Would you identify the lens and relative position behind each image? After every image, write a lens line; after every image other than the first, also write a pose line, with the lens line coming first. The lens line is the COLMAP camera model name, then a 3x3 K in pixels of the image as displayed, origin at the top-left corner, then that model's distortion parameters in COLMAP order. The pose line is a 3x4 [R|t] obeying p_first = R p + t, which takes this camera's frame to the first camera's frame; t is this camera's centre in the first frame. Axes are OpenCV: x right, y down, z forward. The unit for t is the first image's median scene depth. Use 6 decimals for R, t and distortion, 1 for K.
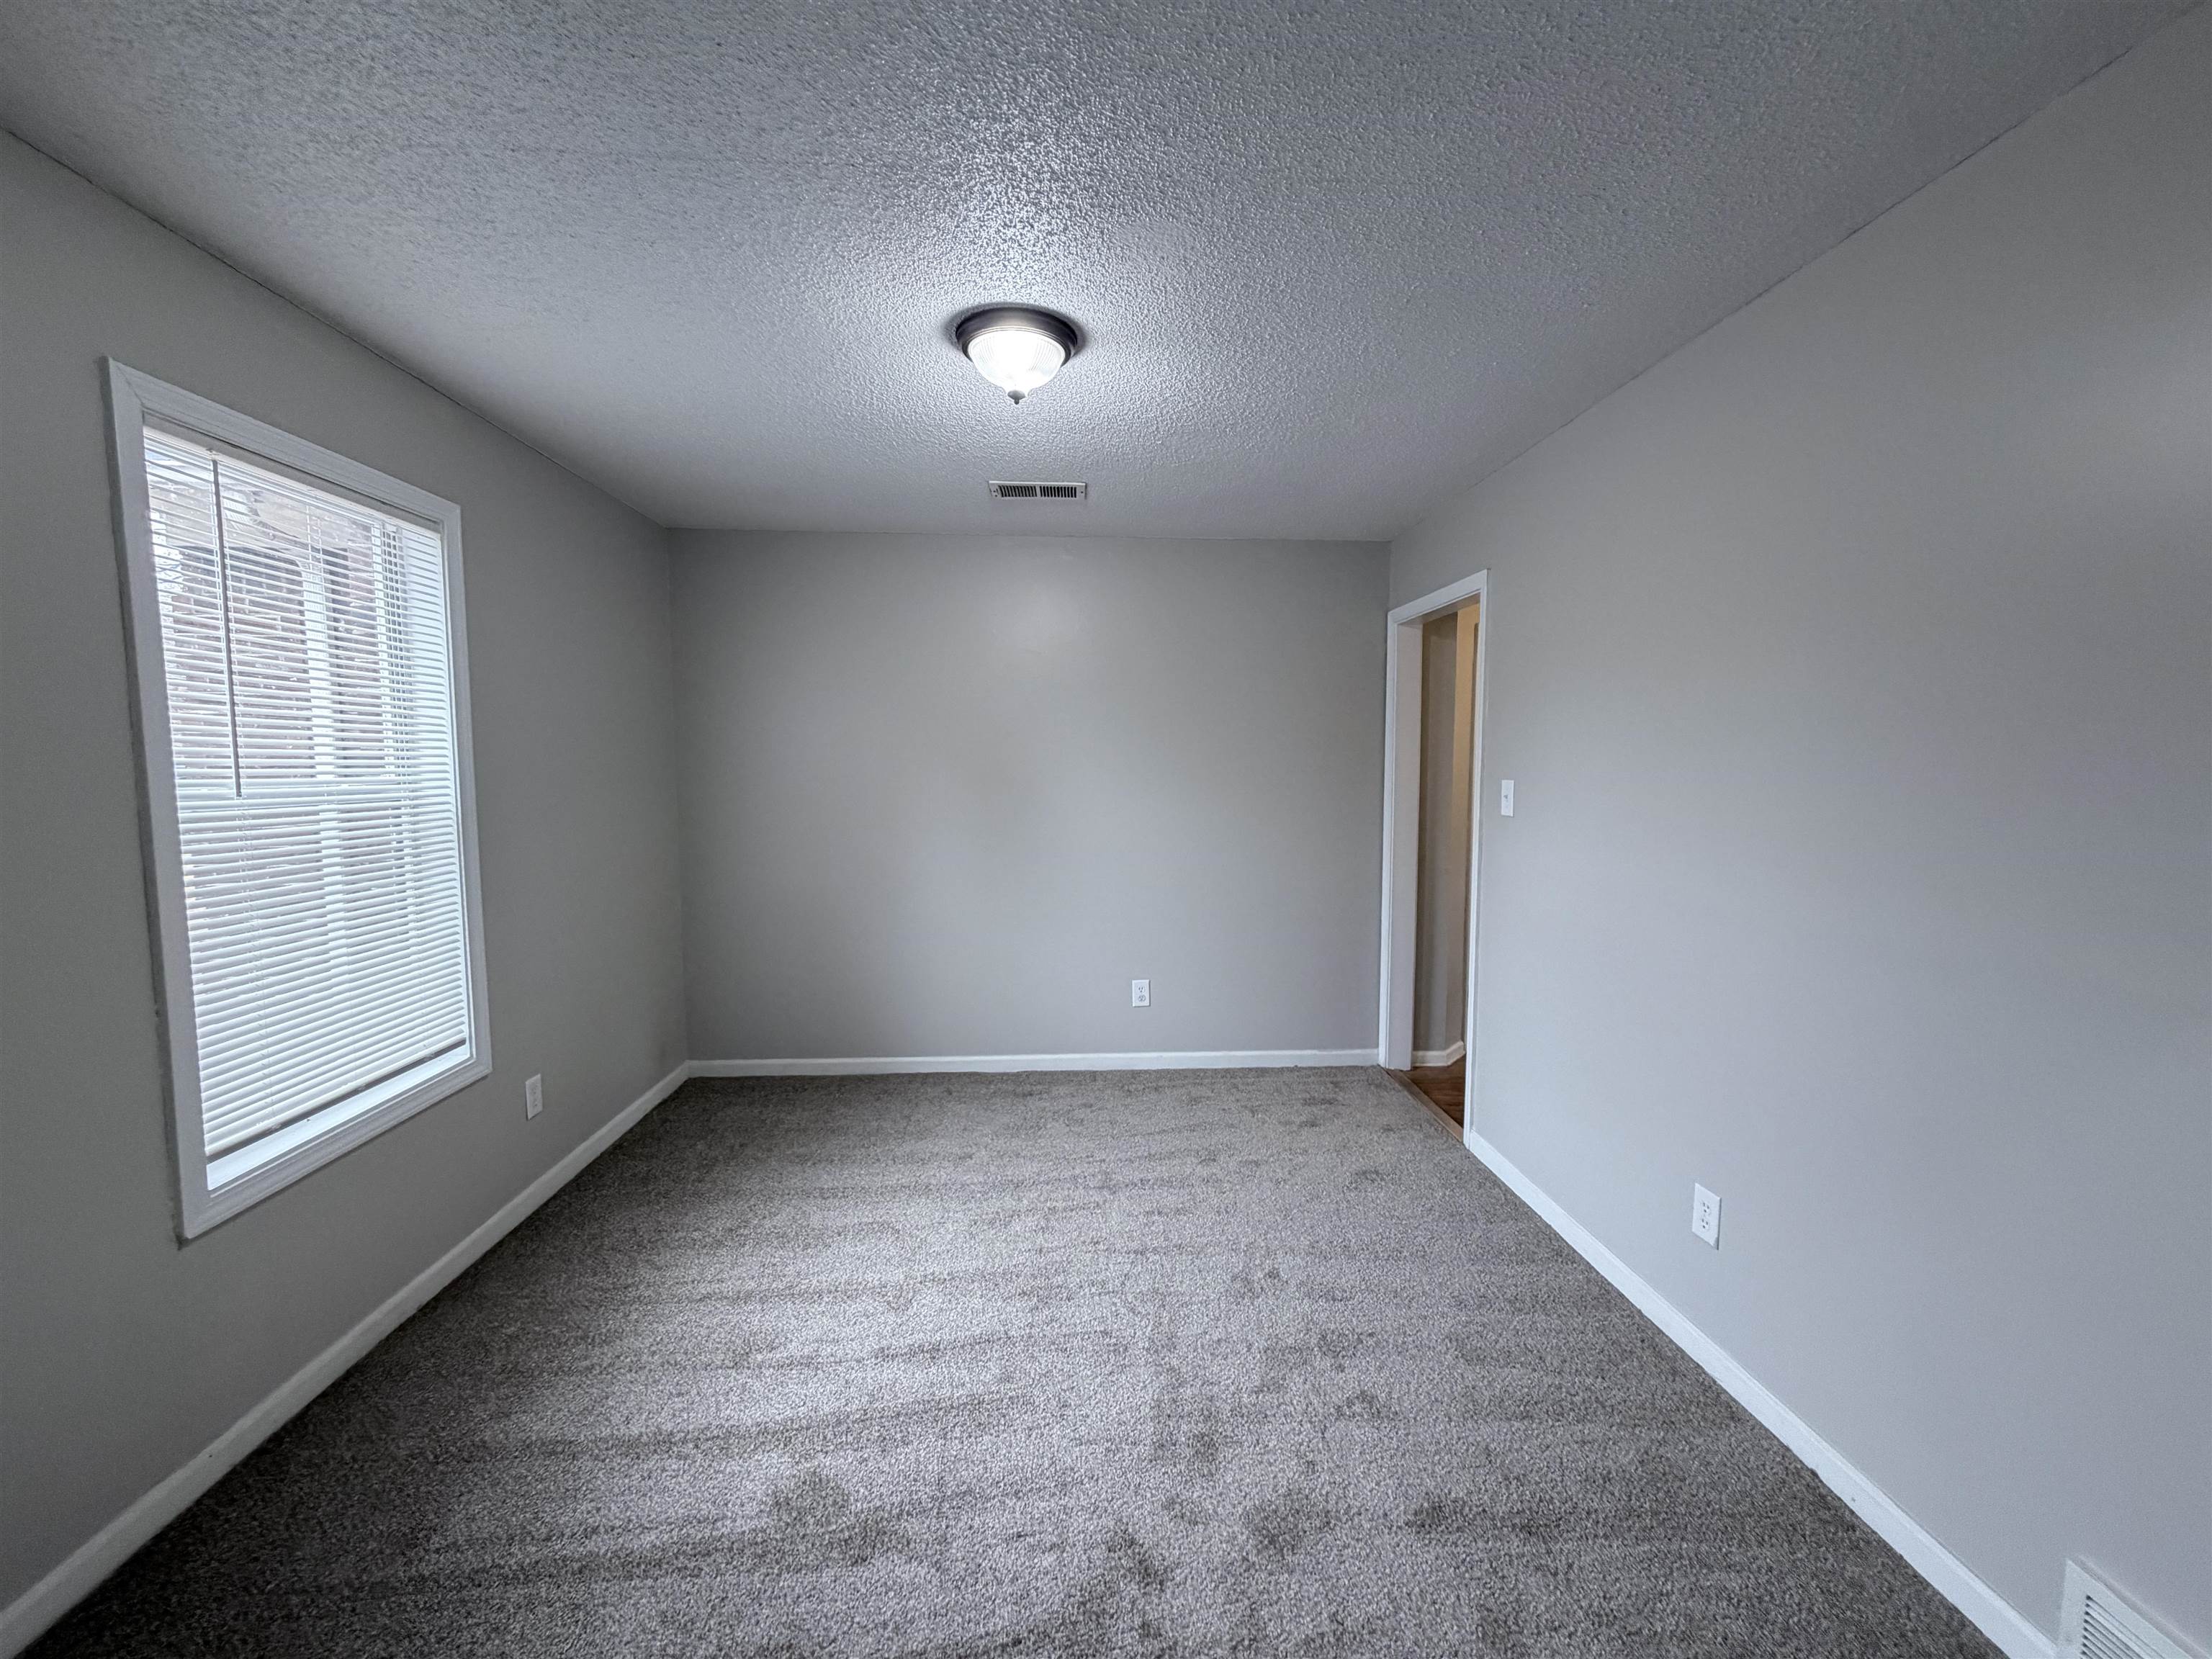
lens RADIAL K [[886.0, 0, 1113.1], [0, 886.0, 829.1], [0, 0, 1]] dist [0.004054, -0.000309]
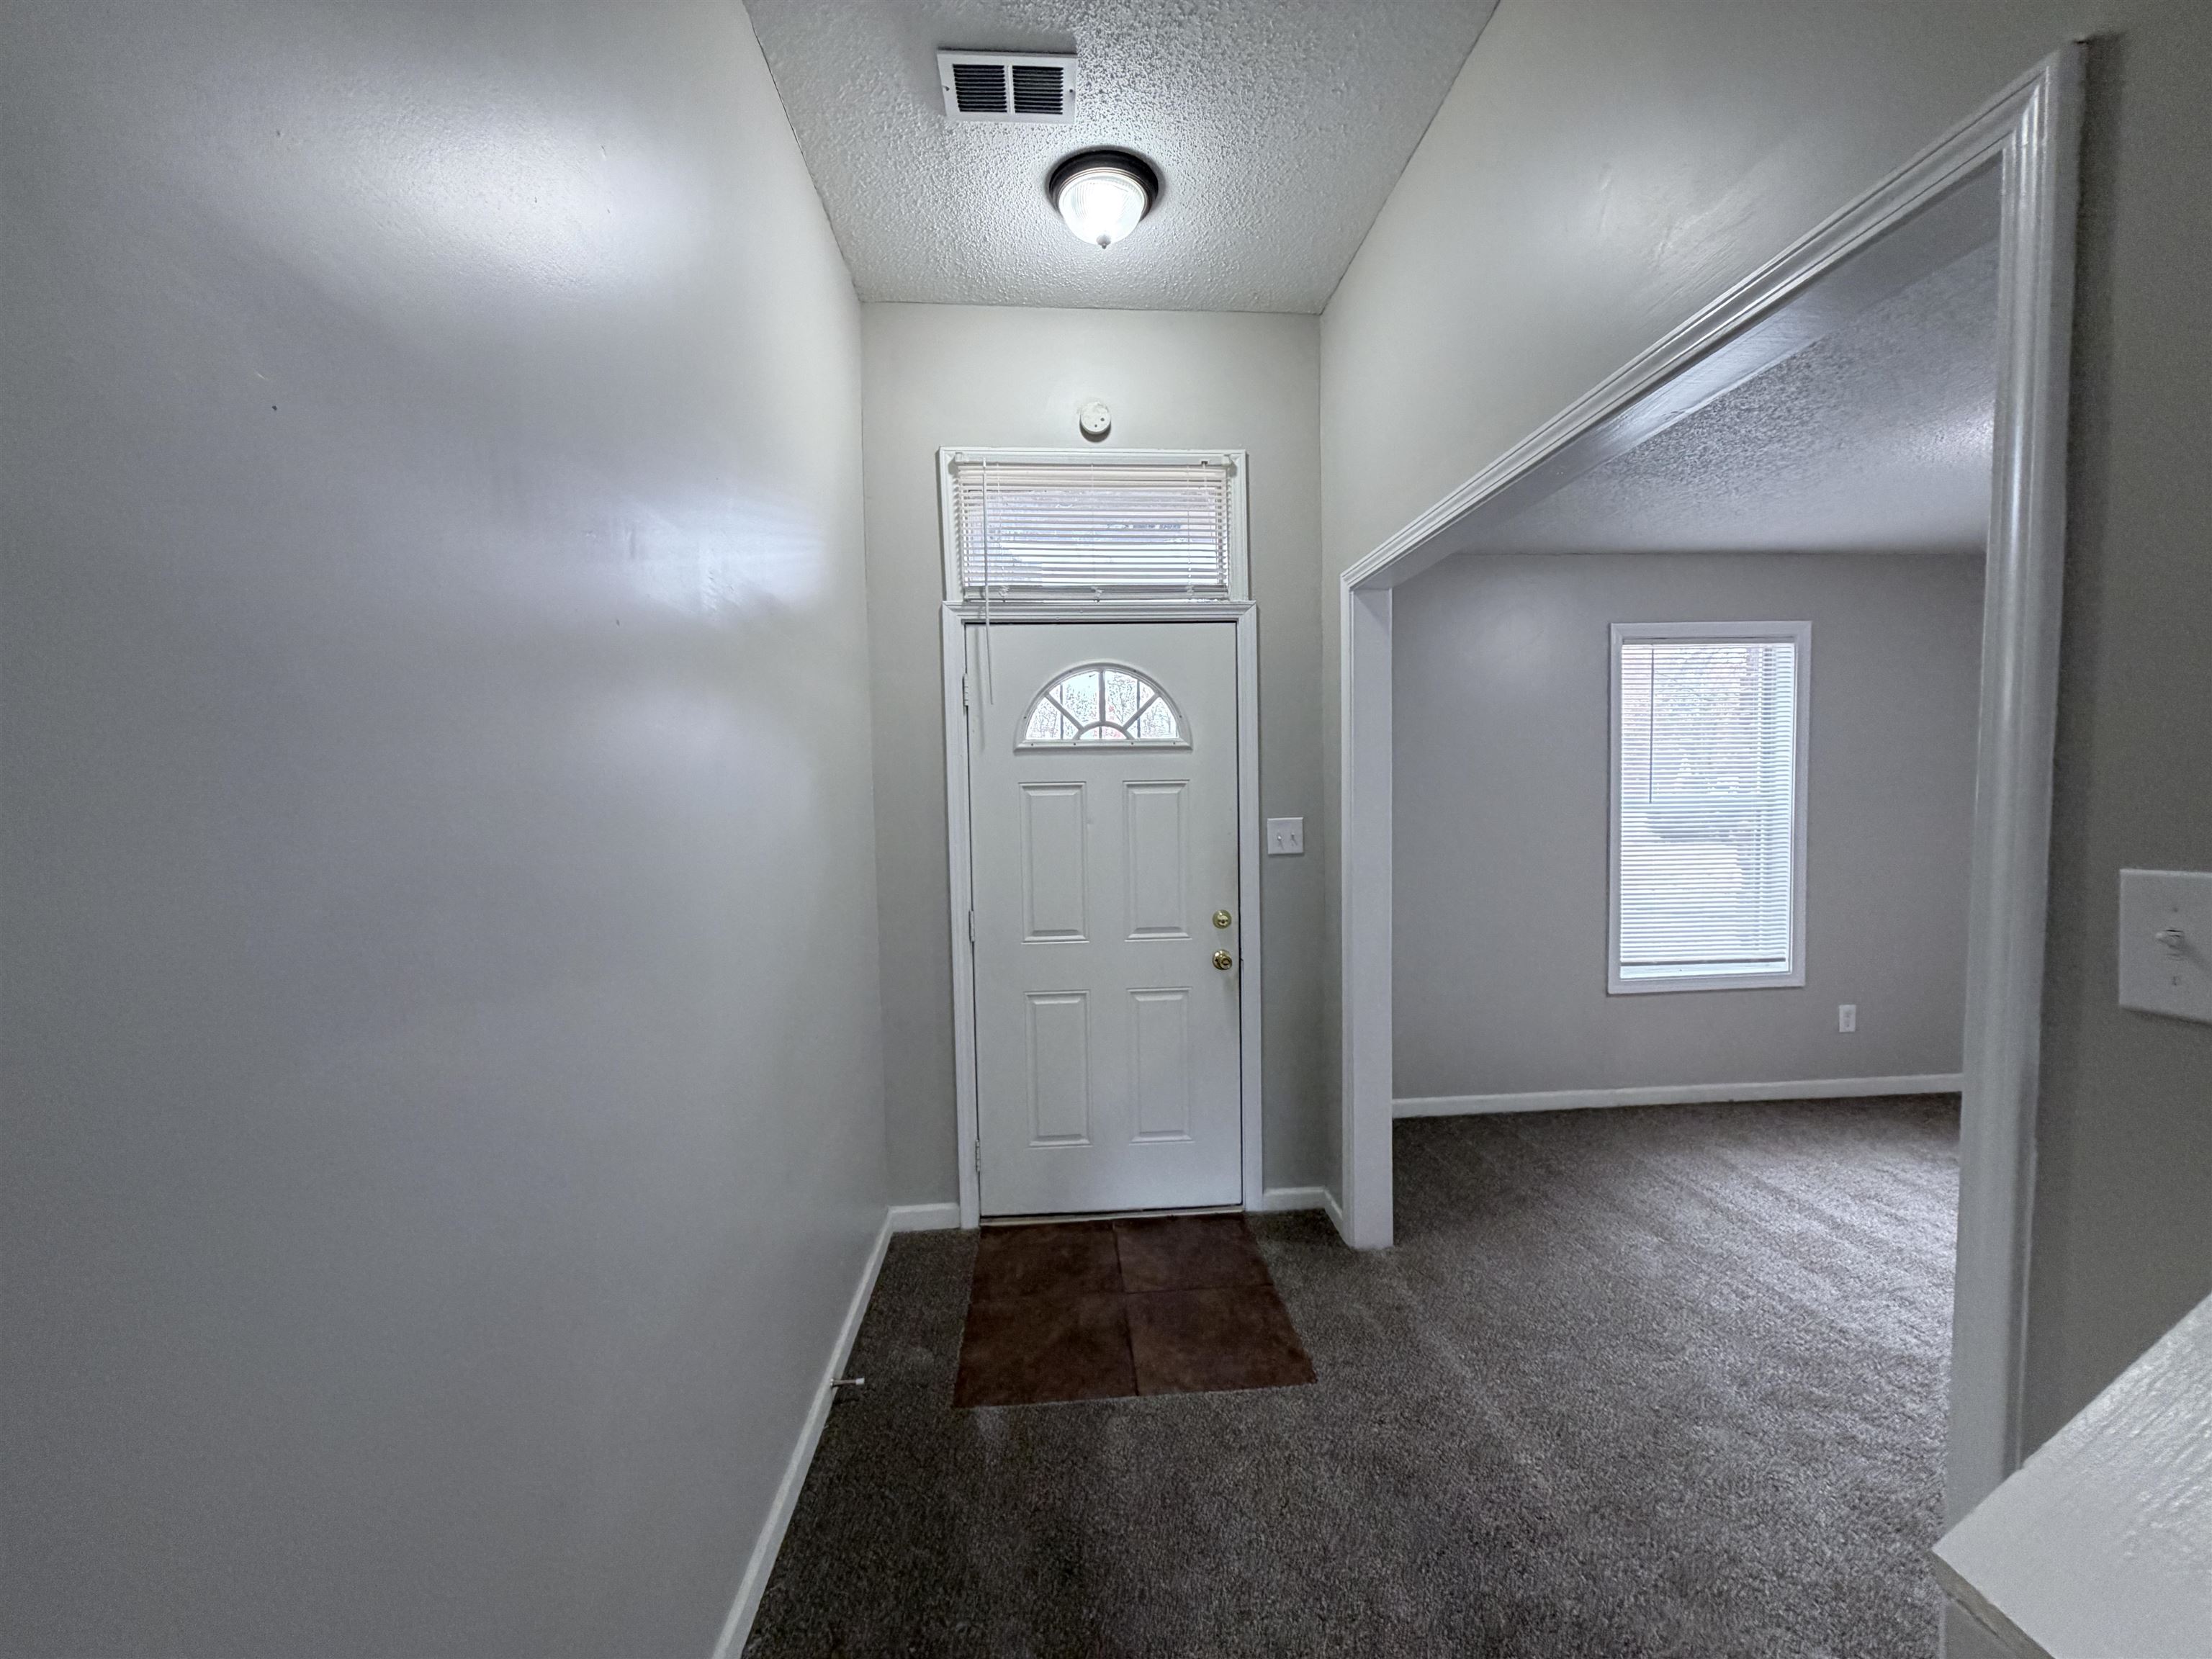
lens RADIAL K [[886.0, 0, 1112.7], [0, 886.0, 834.6], [0, 0, 1]] dist [0.004054, -0.000309]
pose [[0.009396, 0.051757, -0.998615, 1.131646], [-0.056662, 0.997083, 0.051145, 0.003721], [0.998349, 0.056103, 0.012302, -0.310026]]
